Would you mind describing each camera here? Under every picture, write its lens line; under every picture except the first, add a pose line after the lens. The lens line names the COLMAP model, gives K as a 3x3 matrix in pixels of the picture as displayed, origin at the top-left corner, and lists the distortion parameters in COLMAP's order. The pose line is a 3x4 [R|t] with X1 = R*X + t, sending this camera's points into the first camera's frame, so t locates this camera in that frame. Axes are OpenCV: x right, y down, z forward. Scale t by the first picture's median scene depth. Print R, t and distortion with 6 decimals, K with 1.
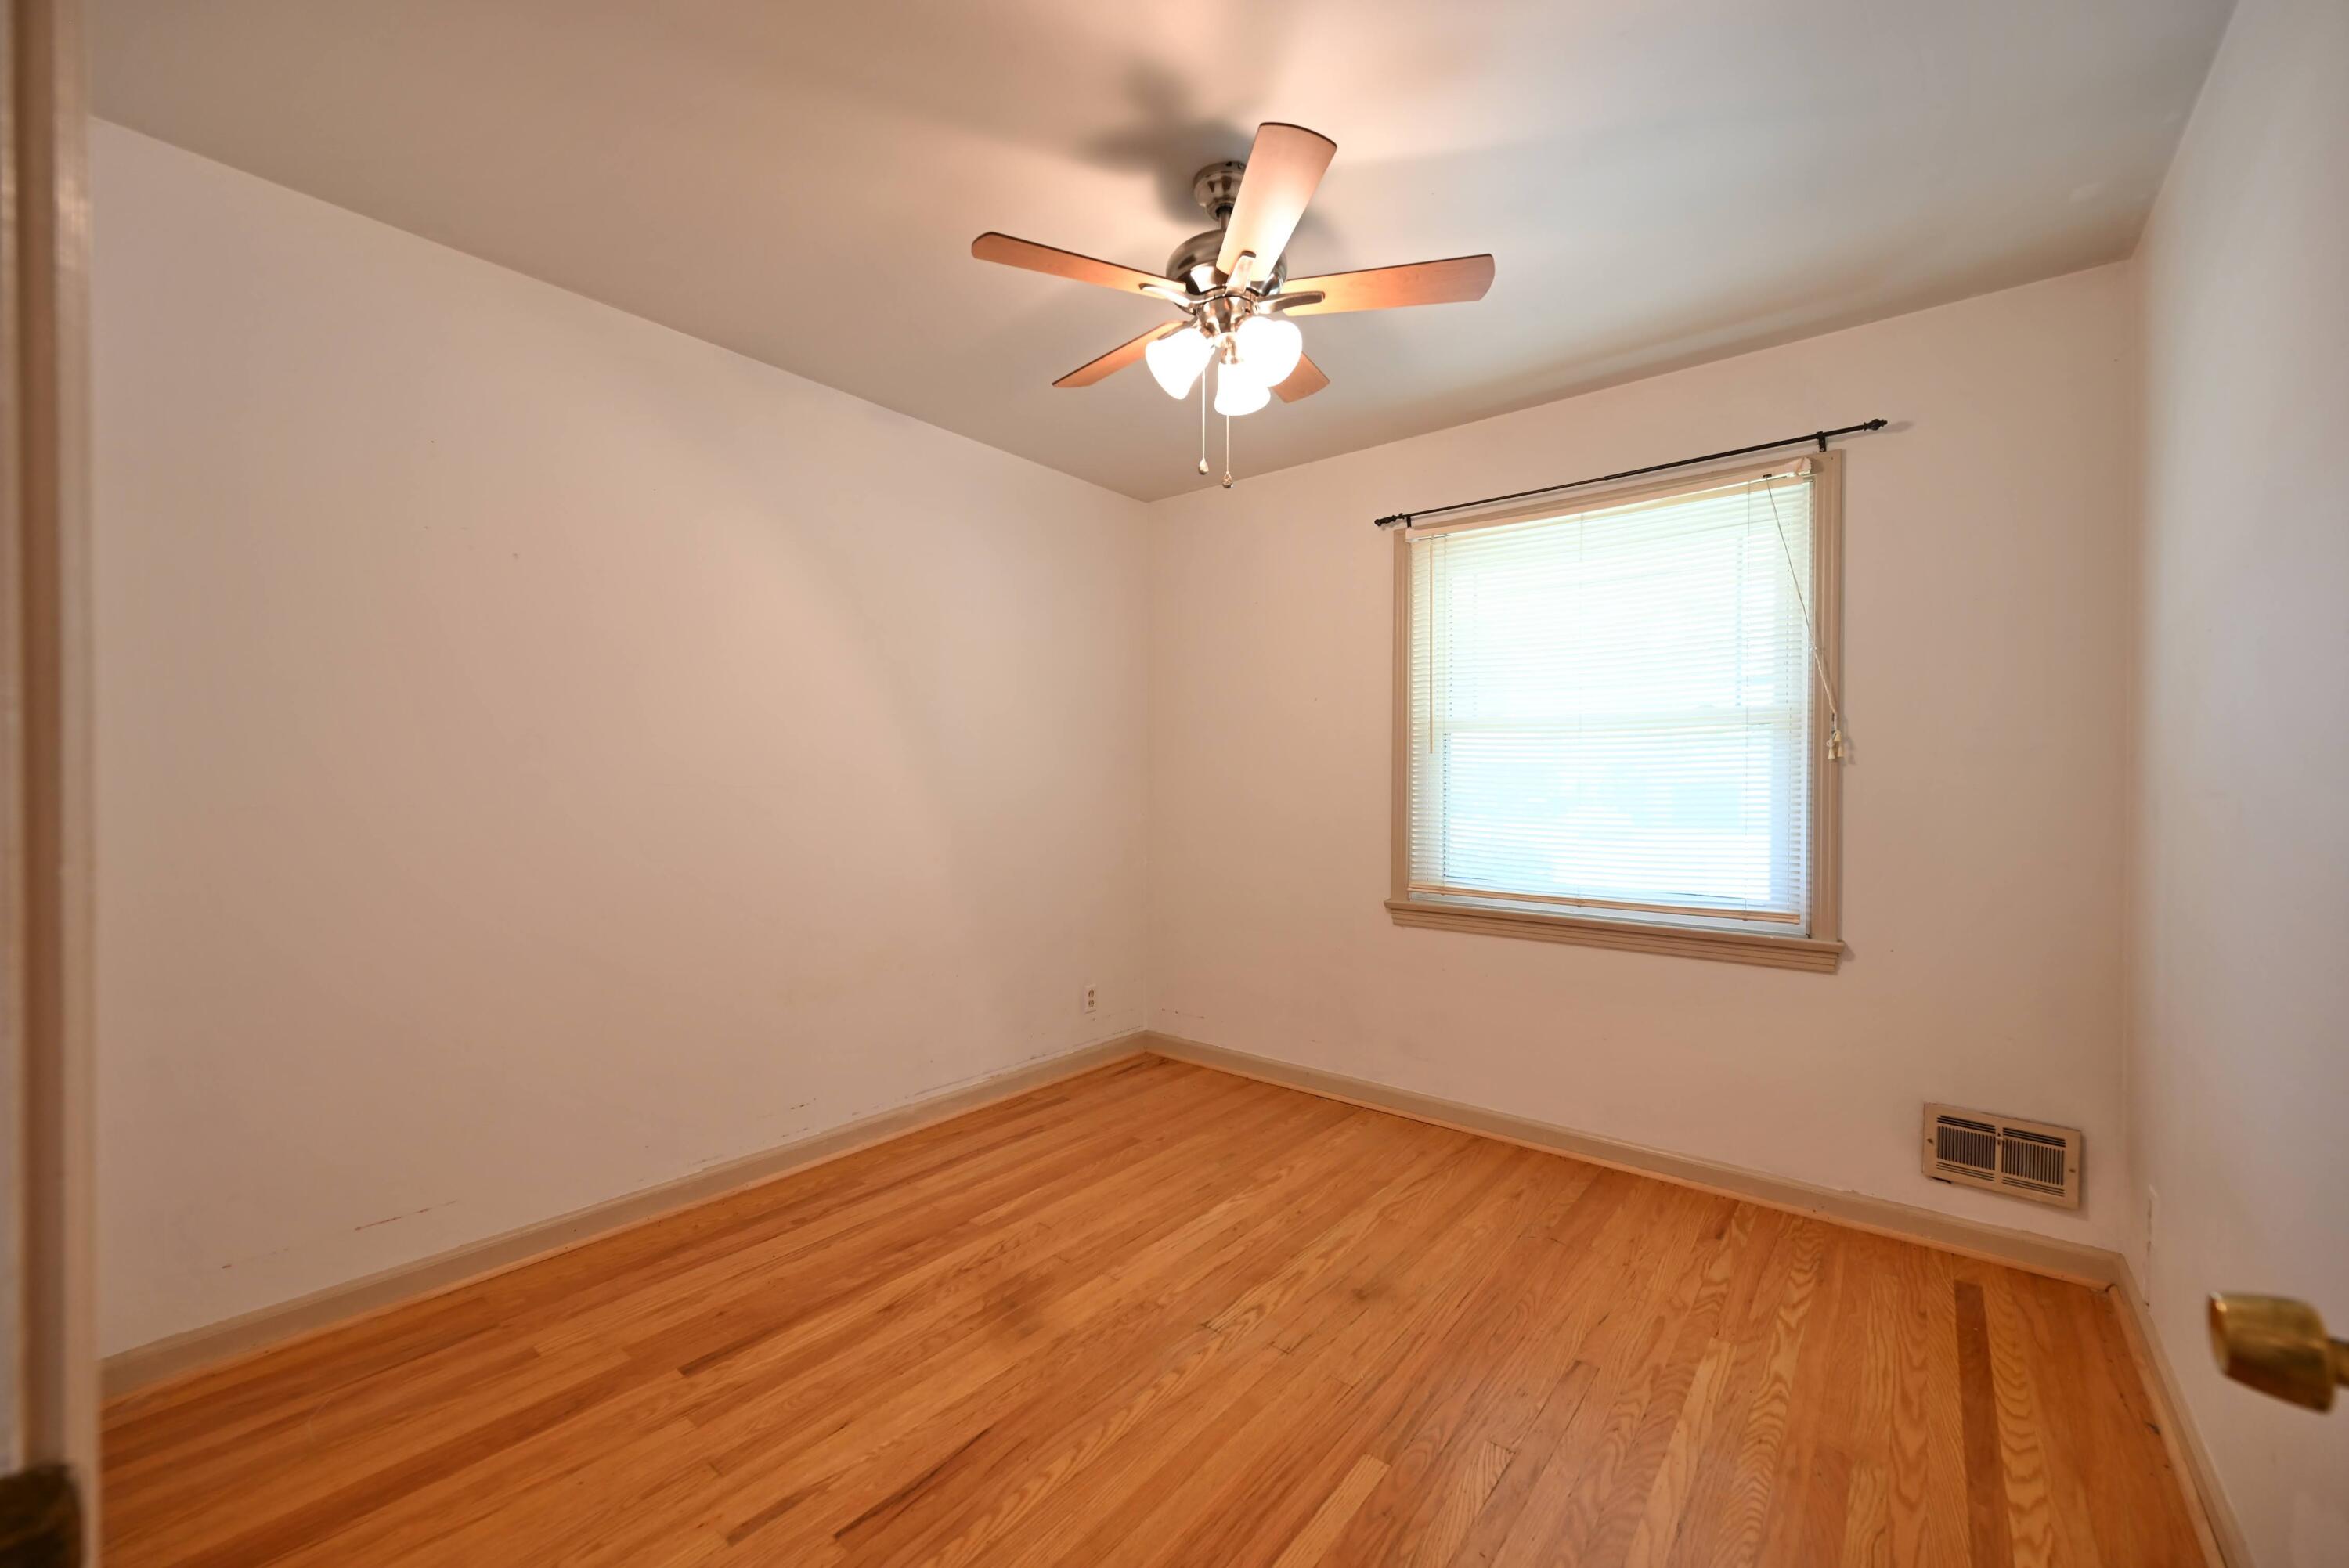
lens RADIAL K [[916.6, 0, 1167.5], [0, 916.6, 782.9], [0, 0, 1]] dist [-0.000534, 0.000240]
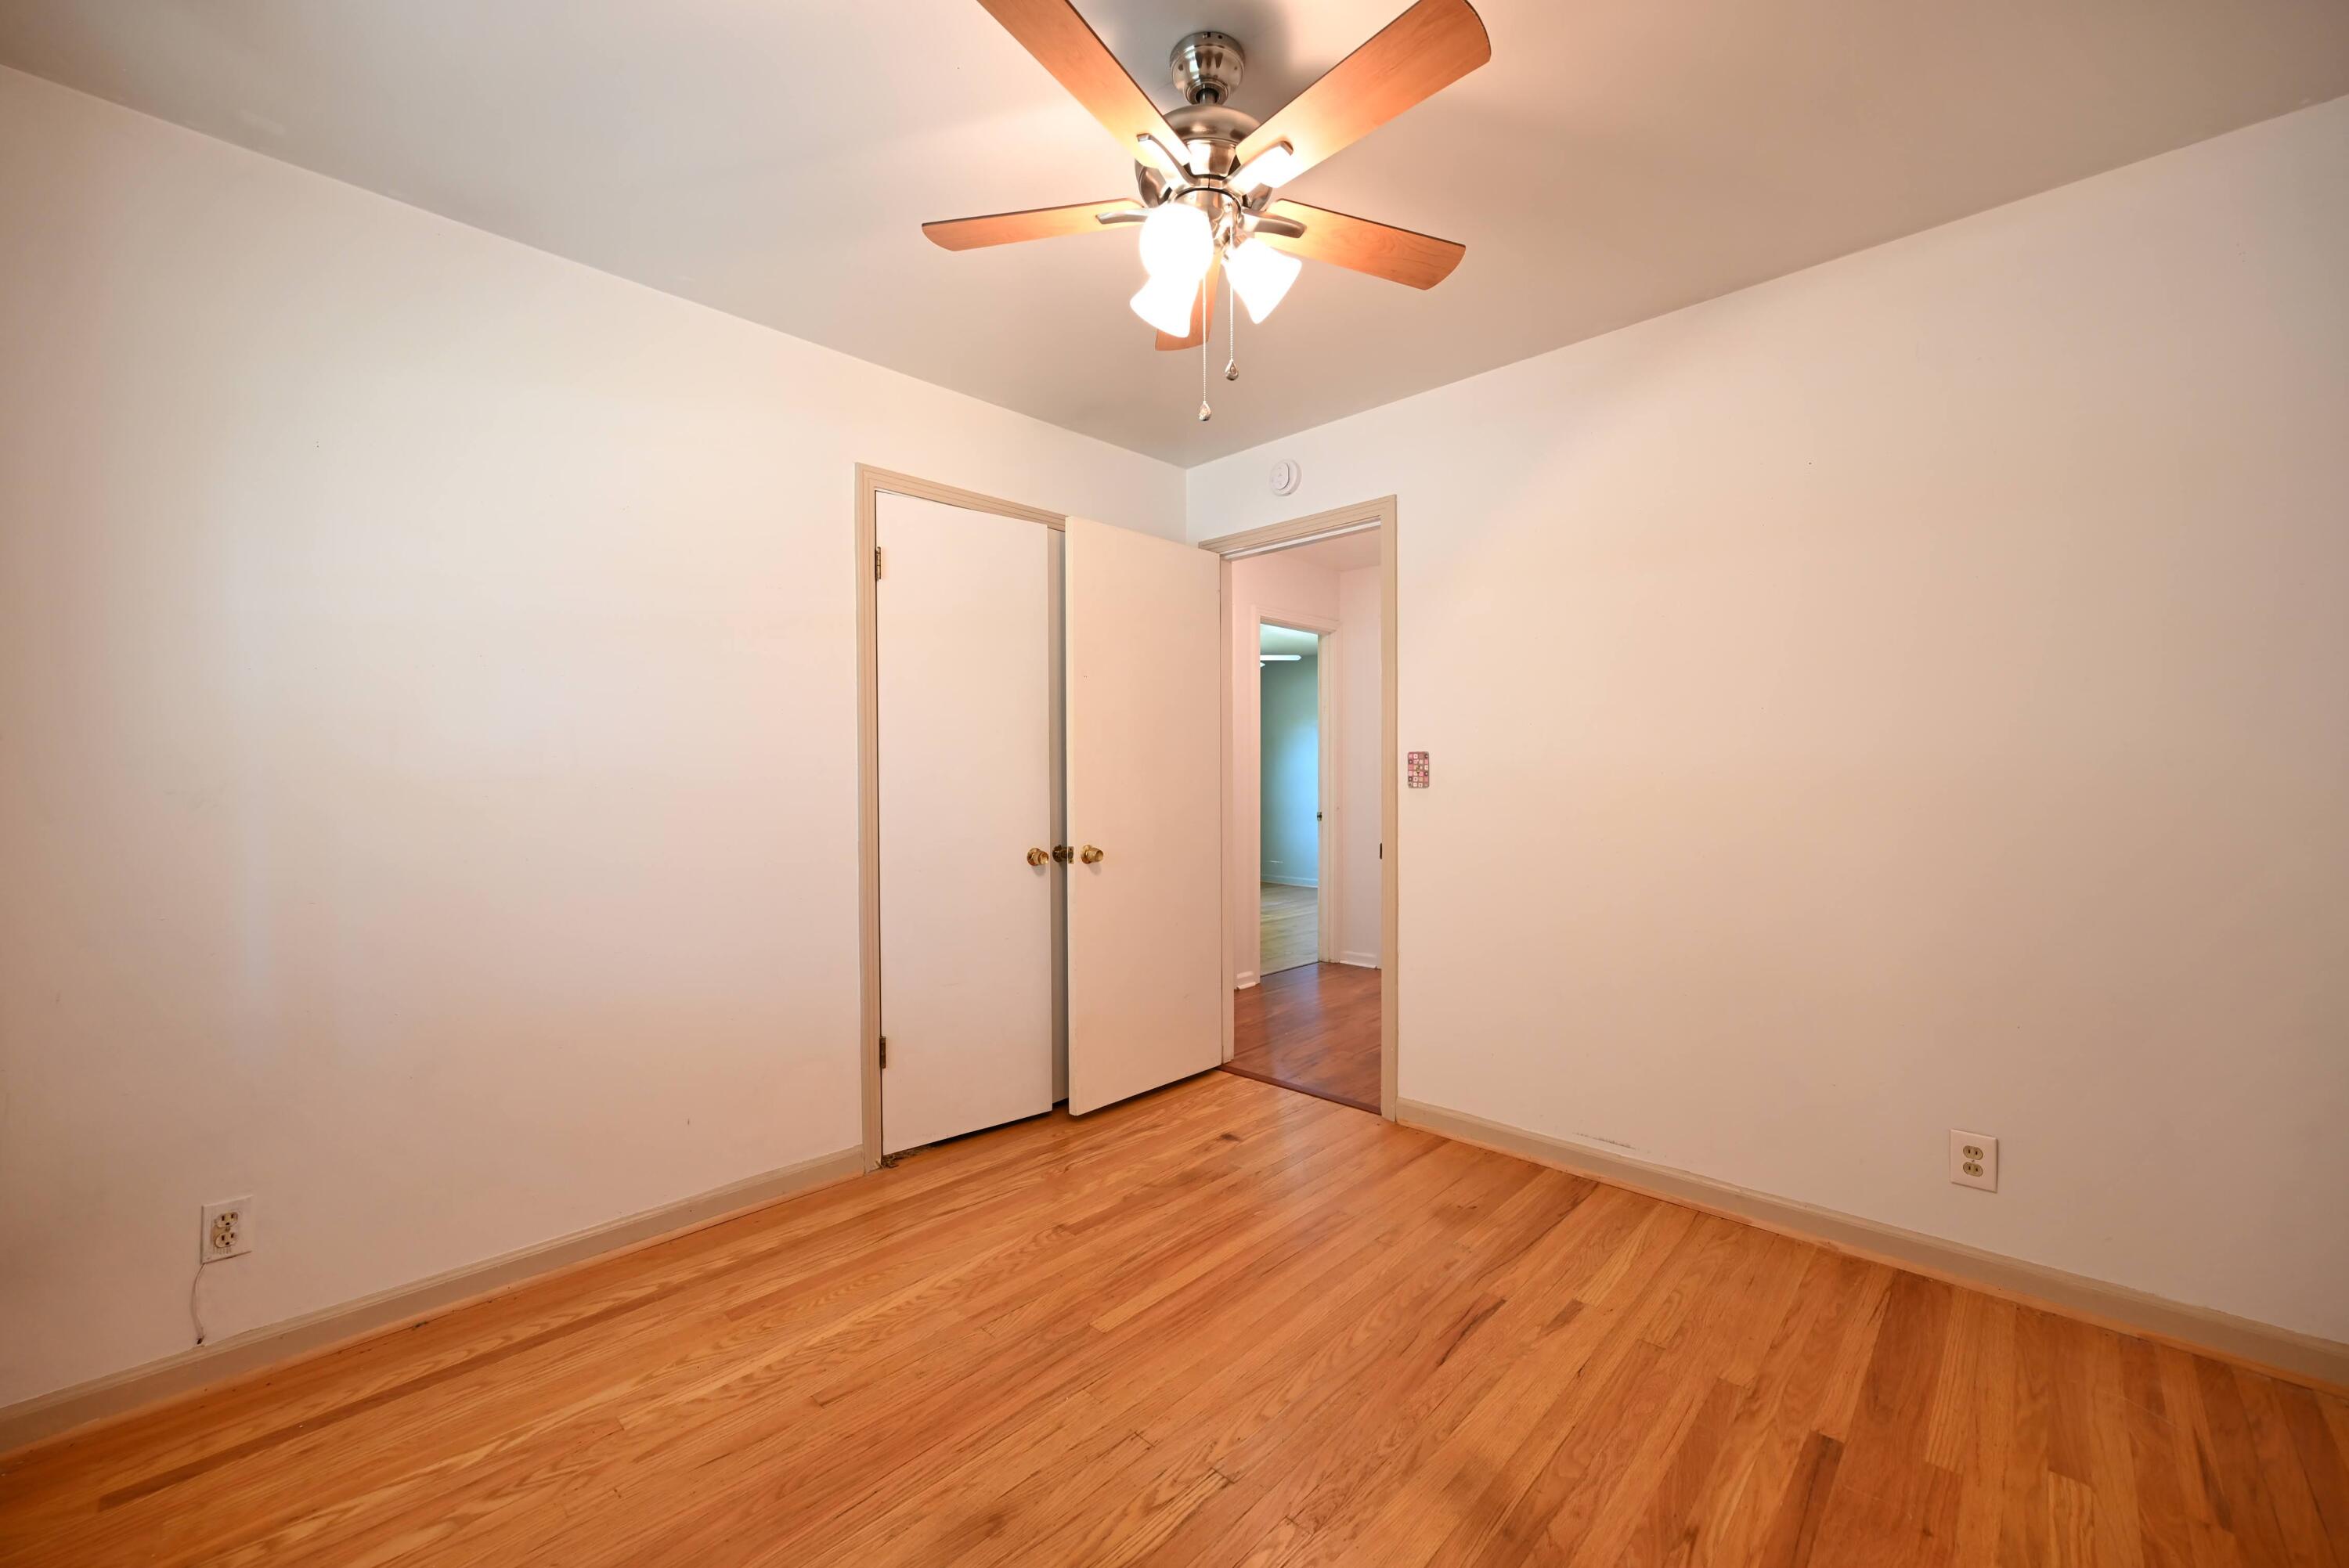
lens RADIAL K [[916.6, 0, 1178.7], [0, 916.6, 779.7], [0, 0, 1]] dist [-0.000534, 0.000240]
pose [[-0.997488, 0.000005, 0.070840, 0.031347], [0.000768, 0.999942, 0.010753, 0.001143], [-0.070836, 0.010781, -0.997430, 1.924973]]
